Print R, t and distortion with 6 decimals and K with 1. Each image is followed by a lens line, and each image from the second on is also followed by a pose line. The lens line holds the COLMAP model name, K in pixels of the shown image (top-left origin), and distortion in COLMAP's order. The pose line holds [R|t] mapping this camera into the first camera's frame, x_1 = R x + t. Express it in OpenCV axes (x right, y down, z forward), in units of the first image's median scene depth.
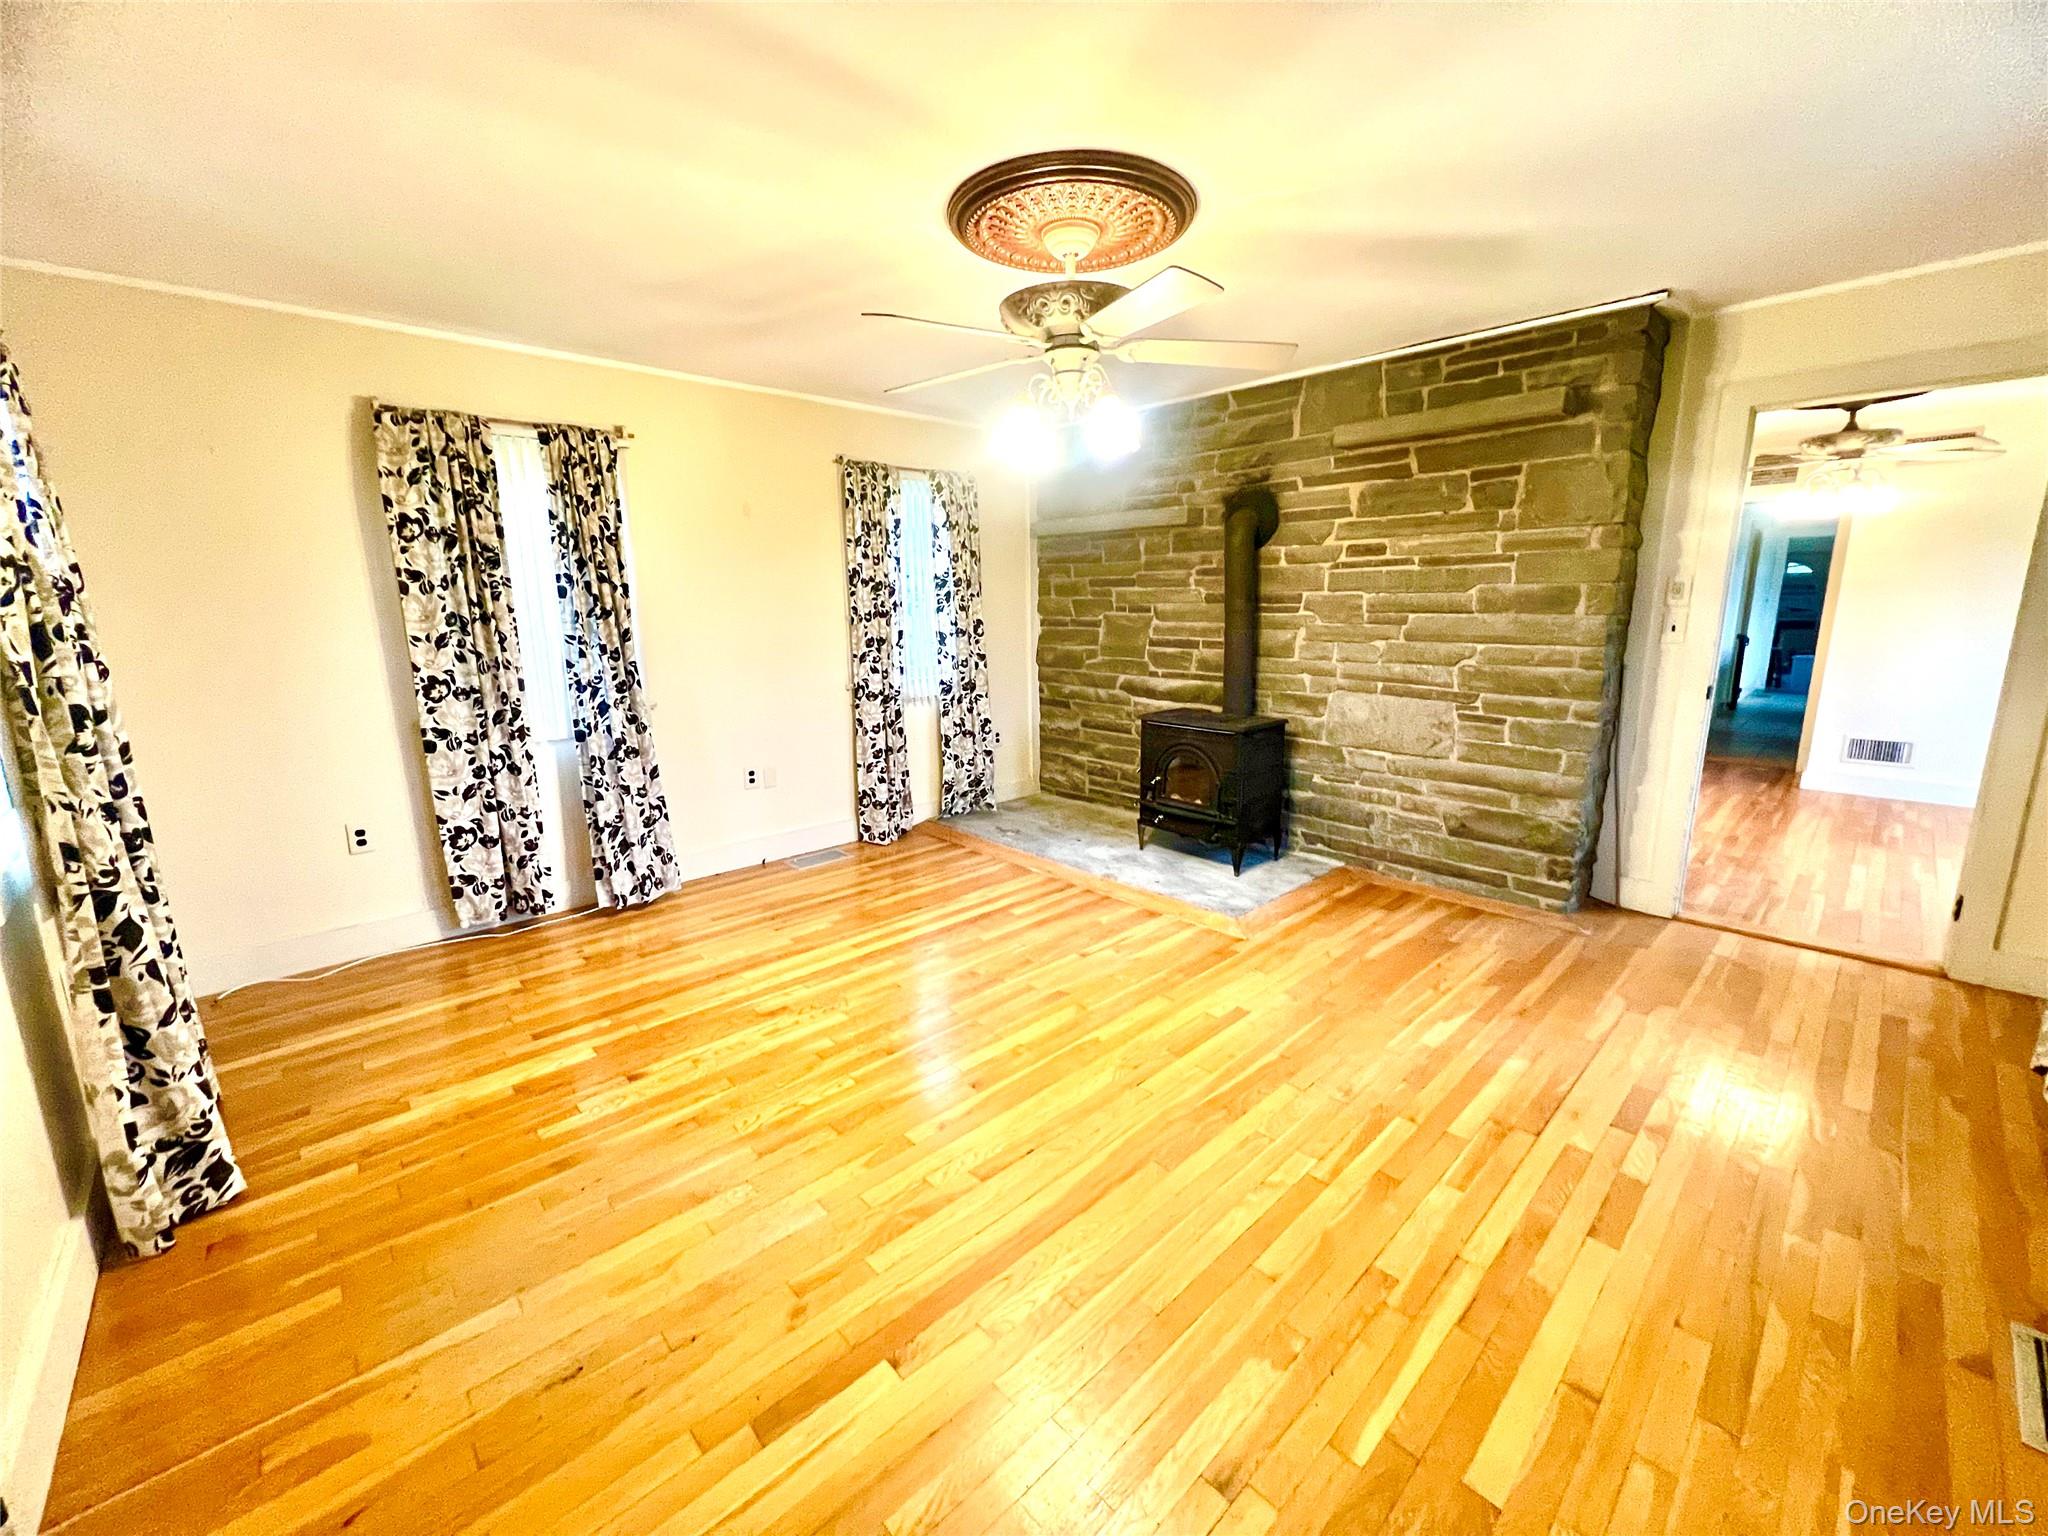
lens RADIAL K [[818.5, 0, 1017.7], [0, 818.5, 764.2], [0, 0, 1]] dist [-0.000268, -0.000626]
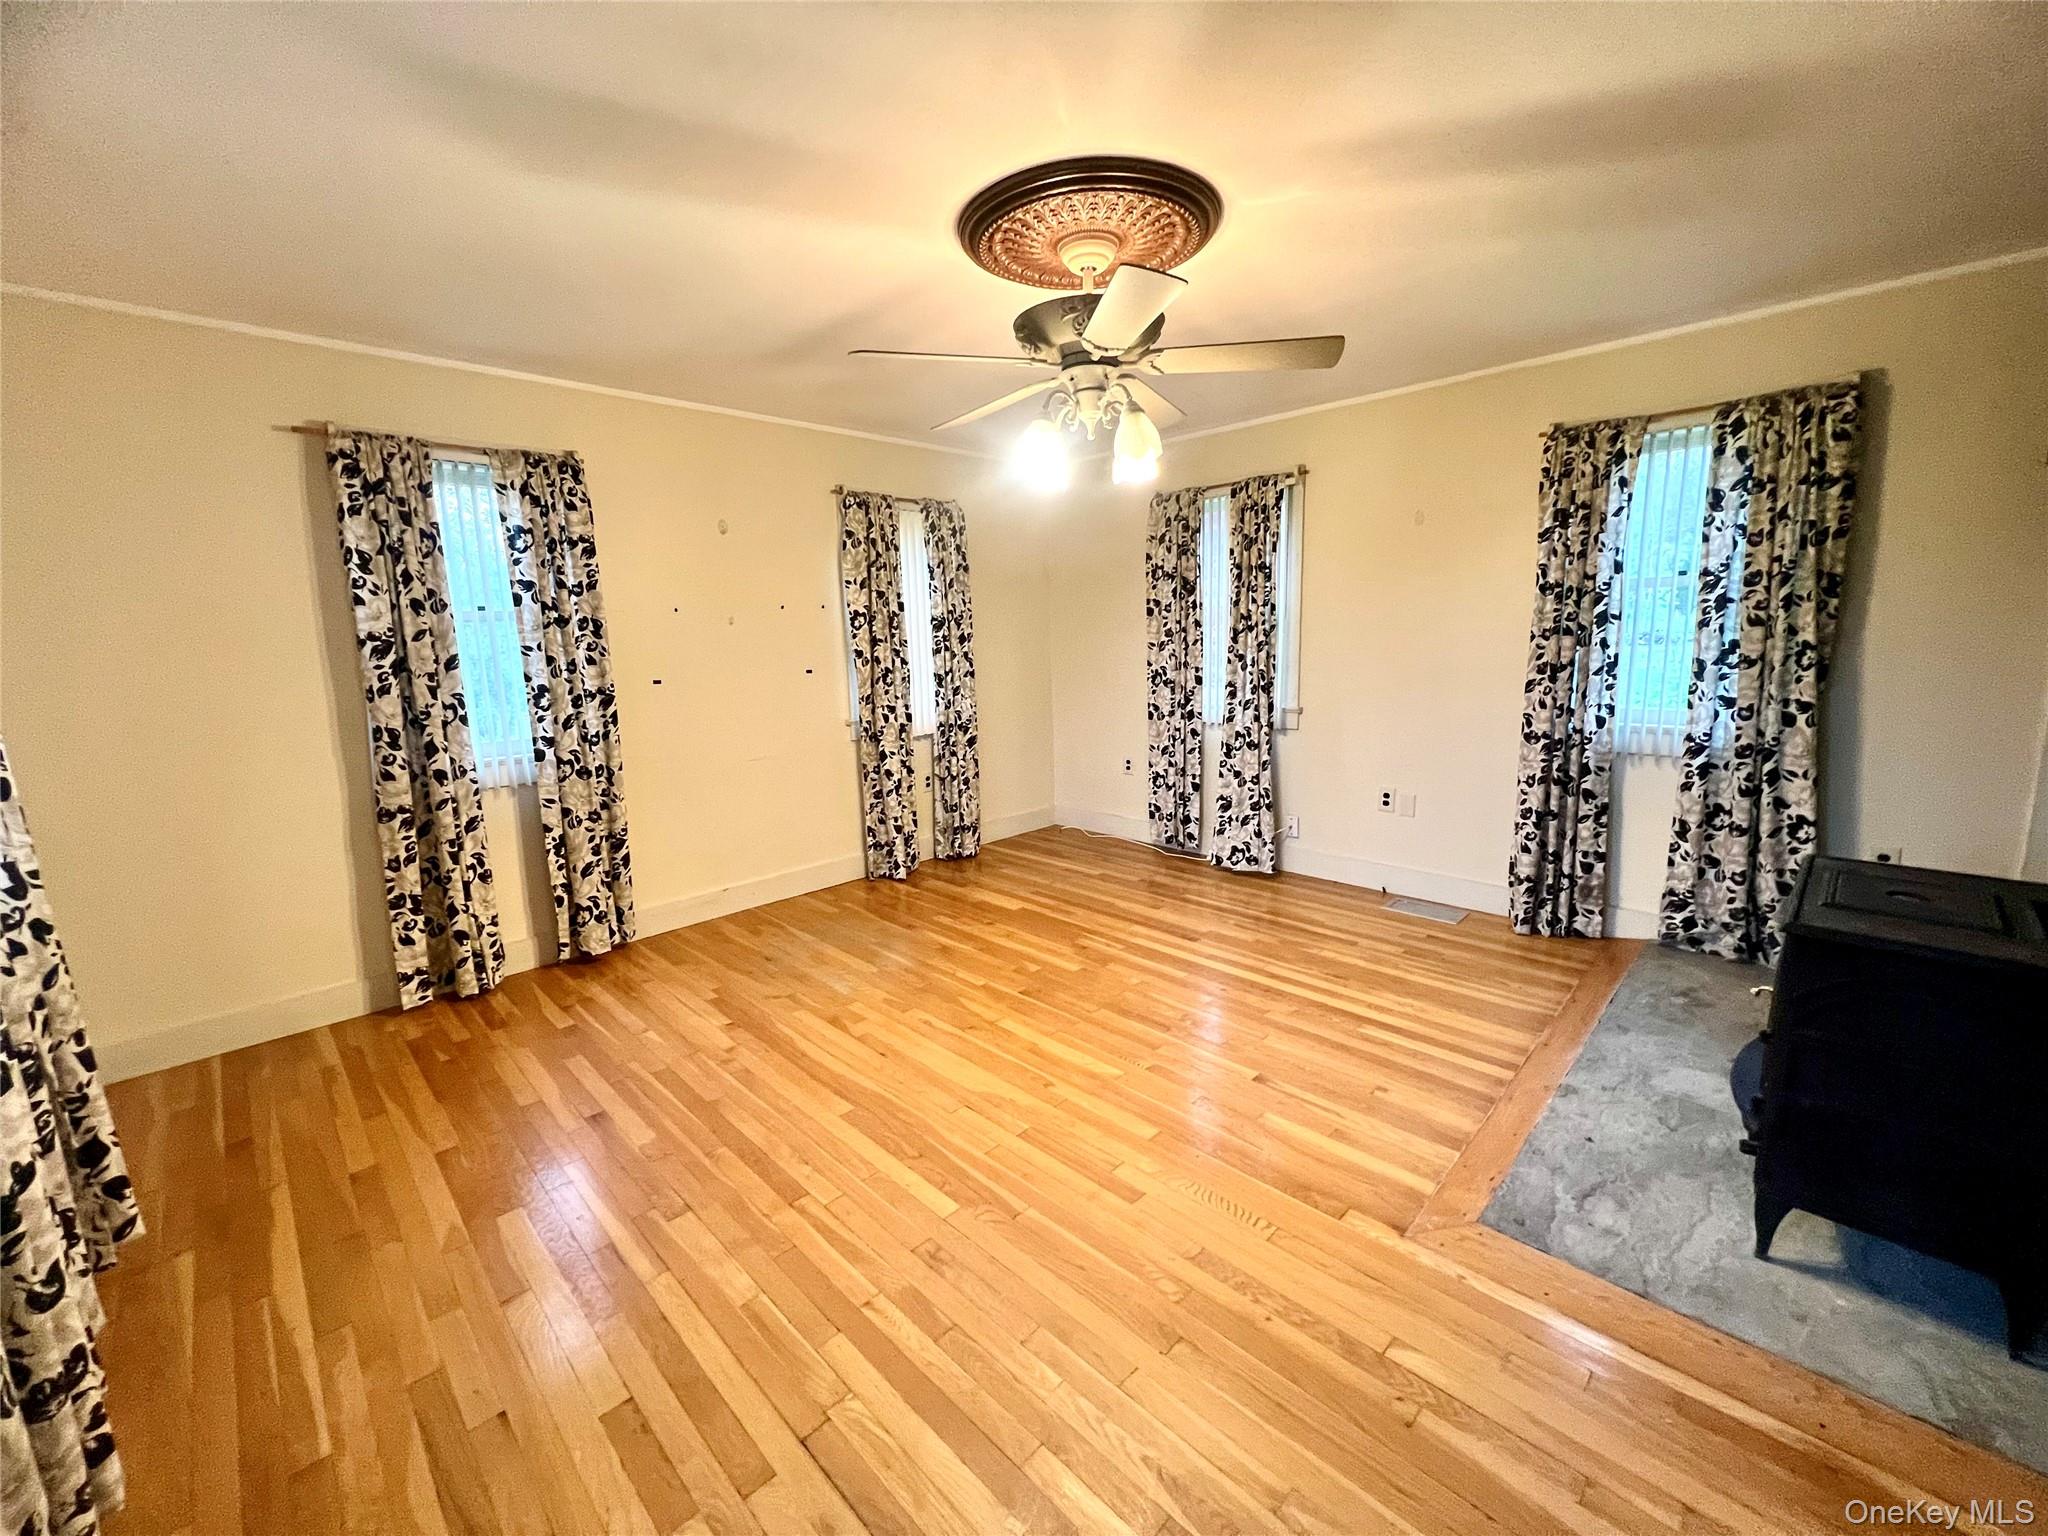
lens RADIAL K [[818.5, 0, 1020.0], [0, 818.5, 765.4], [0, 0, 1]] dist [-0.000268, -0.000626]
pose [[0.030687, 0.179352, -0.983306, 0.652776], [-0.169917, 0.970386, 0.171693, -0.125350], [0.984980, 0.161812, 0.060253, 0.567790]]
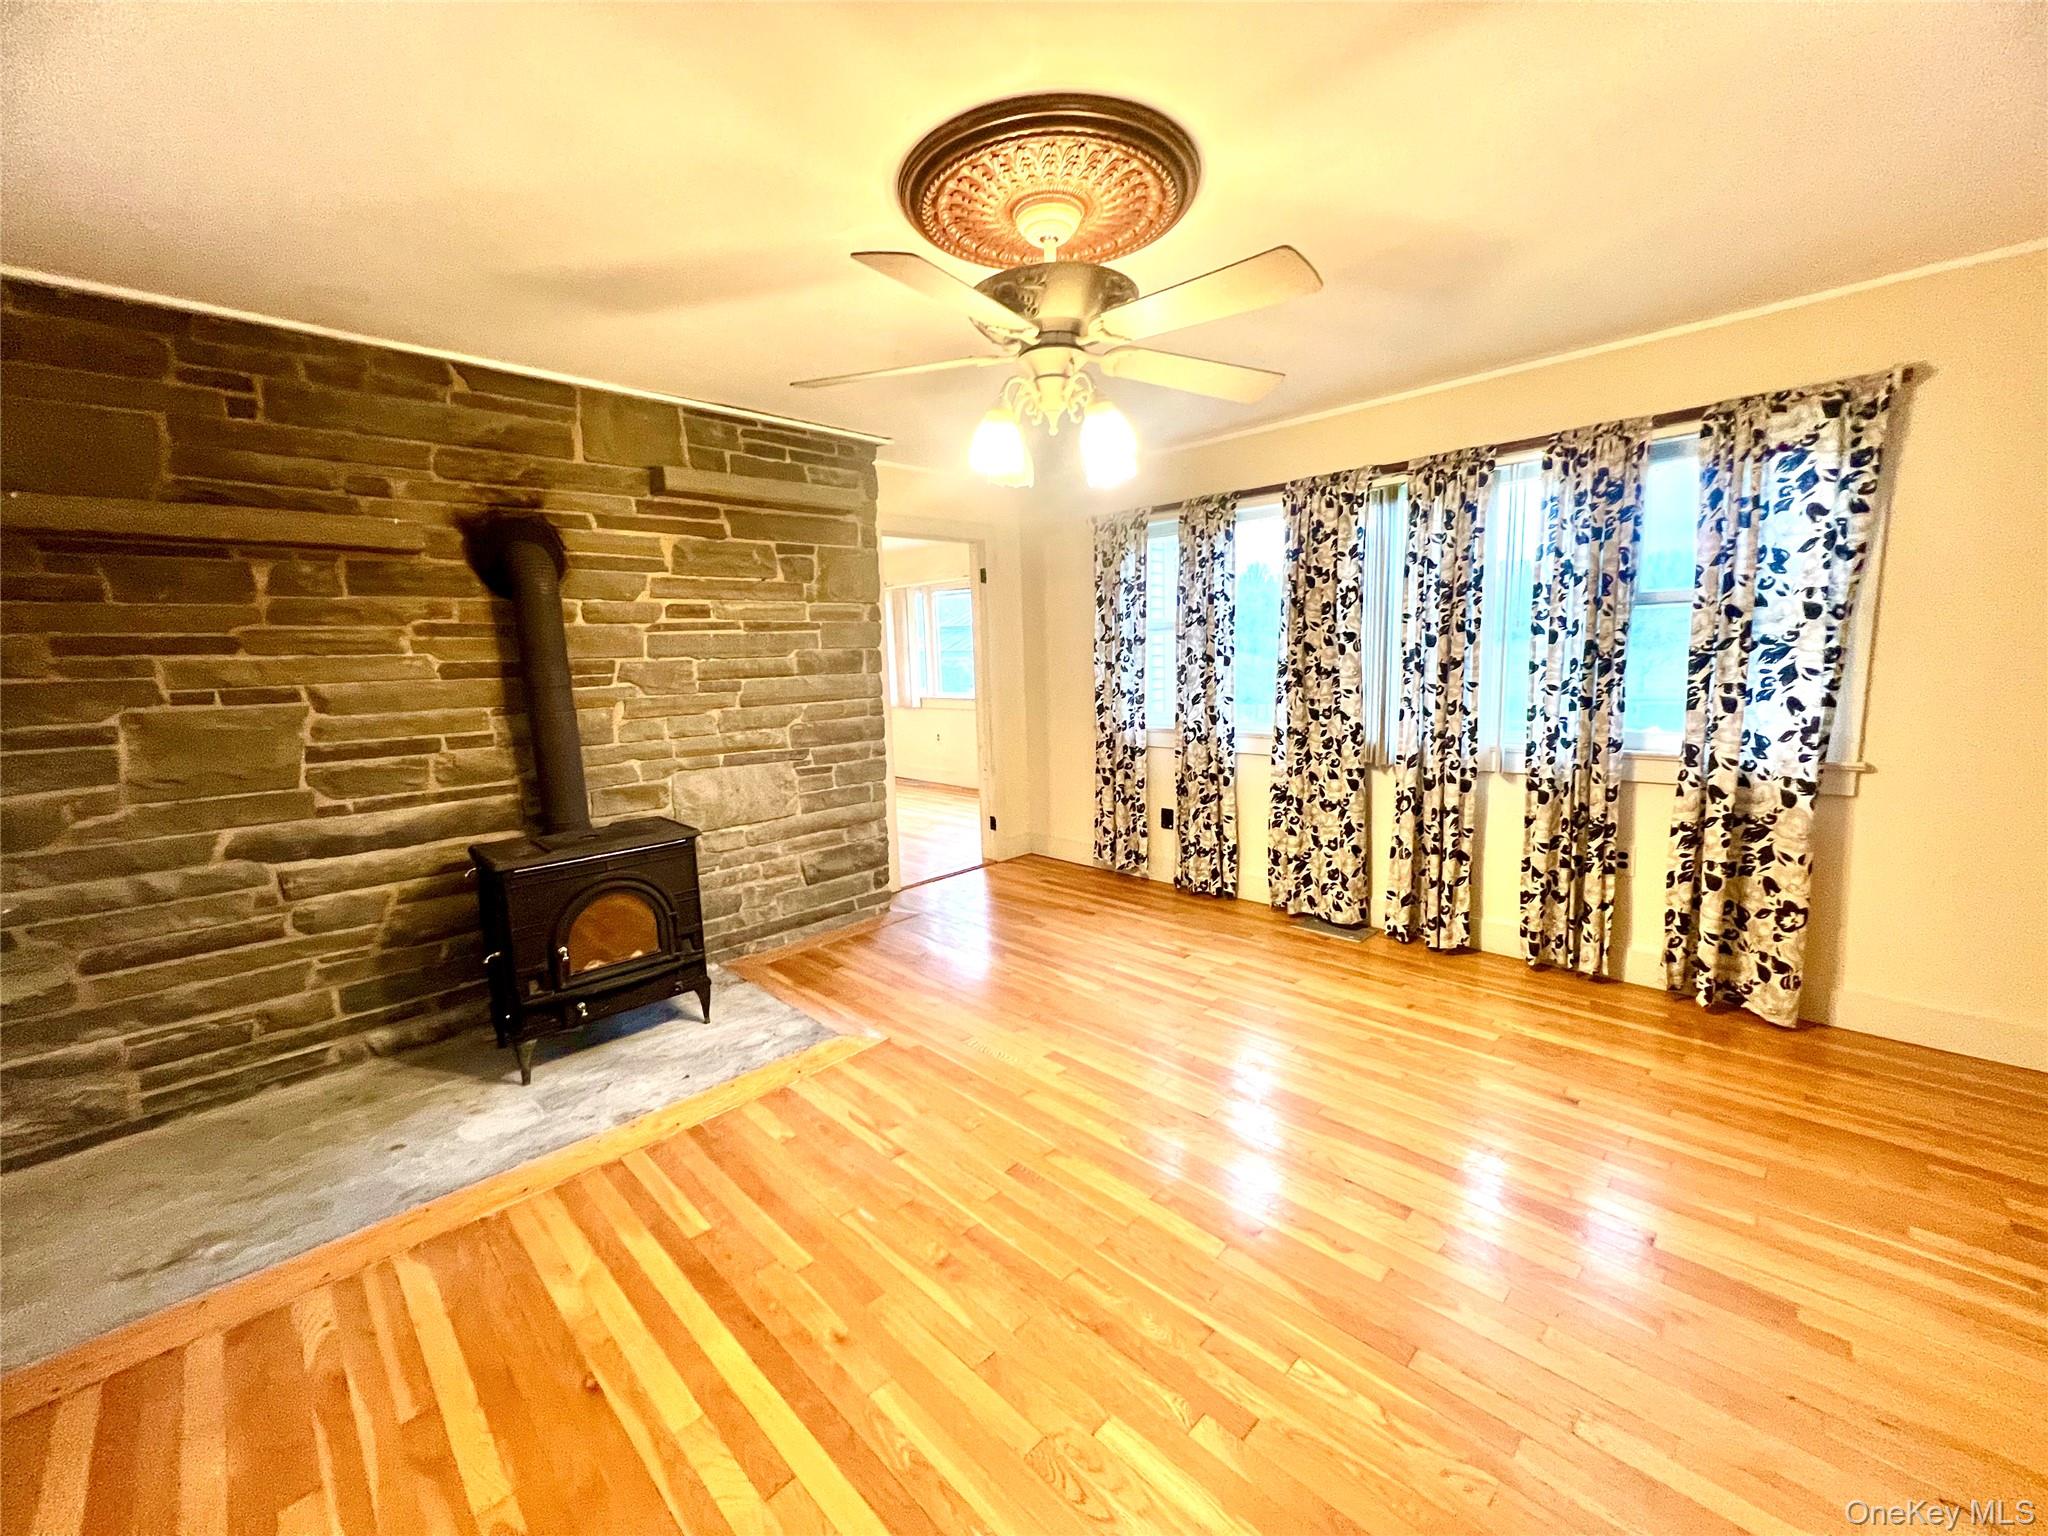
lens RADIAL K [[818.5, 0, 1020.0], [0, 818.5, 761.4], [0, 0, 1]] dist [-0.000268, -0.000626]
pose [[-0.038414, -0.120706, 0.991945, -0.485648], [0.229125, 0.965166, 0.126320, -0.131674], [-0.972639, 0.232132, -0.009419, 0.685398]]
